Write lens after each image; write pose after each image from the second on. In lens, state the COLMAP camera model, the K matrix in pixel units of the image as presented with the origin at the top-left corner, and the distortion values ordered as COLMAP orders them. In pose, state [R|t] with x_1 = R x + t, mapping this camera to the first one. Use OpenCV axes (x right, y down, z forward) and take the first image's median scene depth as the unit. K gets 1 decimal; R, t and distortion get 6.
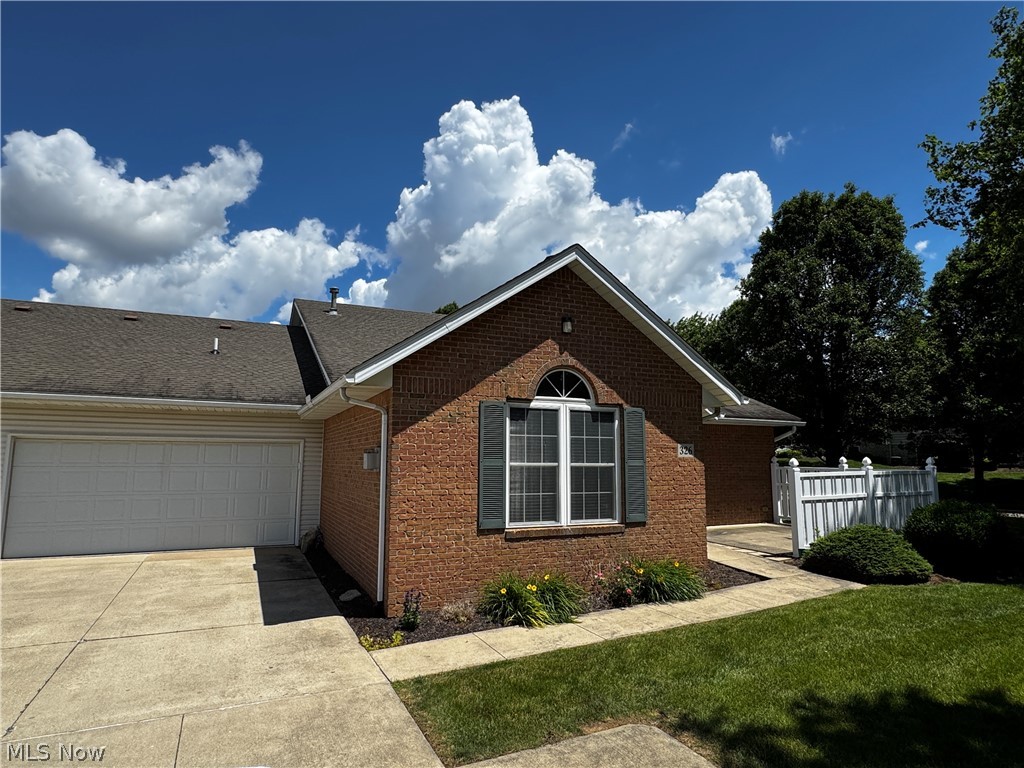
lens RADIAL K [[599.2, 0, 513.0], [0, 599.2, 385.0], [0, 0, 1]] dist [-0.013091, 0.006683]
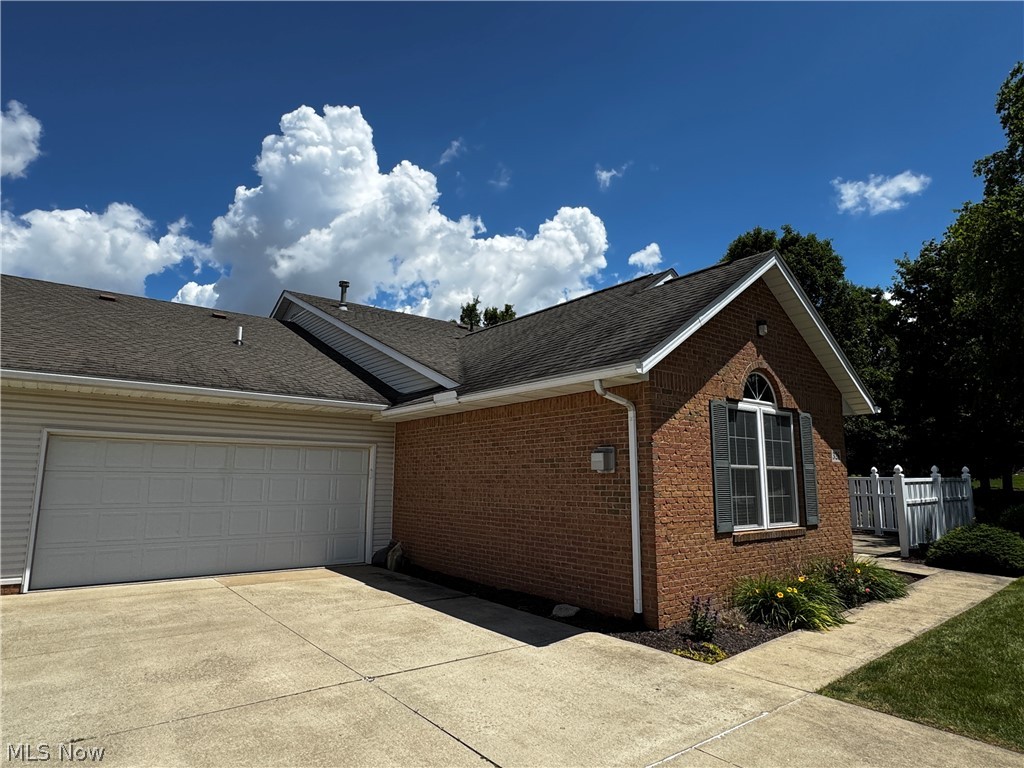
lens RADIAL K [[599.2, 0, 518.9], [0, 599.2, 387.8], [0, 0, 1]] dist [-0.013091, 0.006683]
pose [[0.973352, 0.035604, 0.226535, -0.546061], [-0.029818, 0.999137, -0.028911, 0.041942], [-0.227369, 0.021386, 0.973574, 0.122843]]
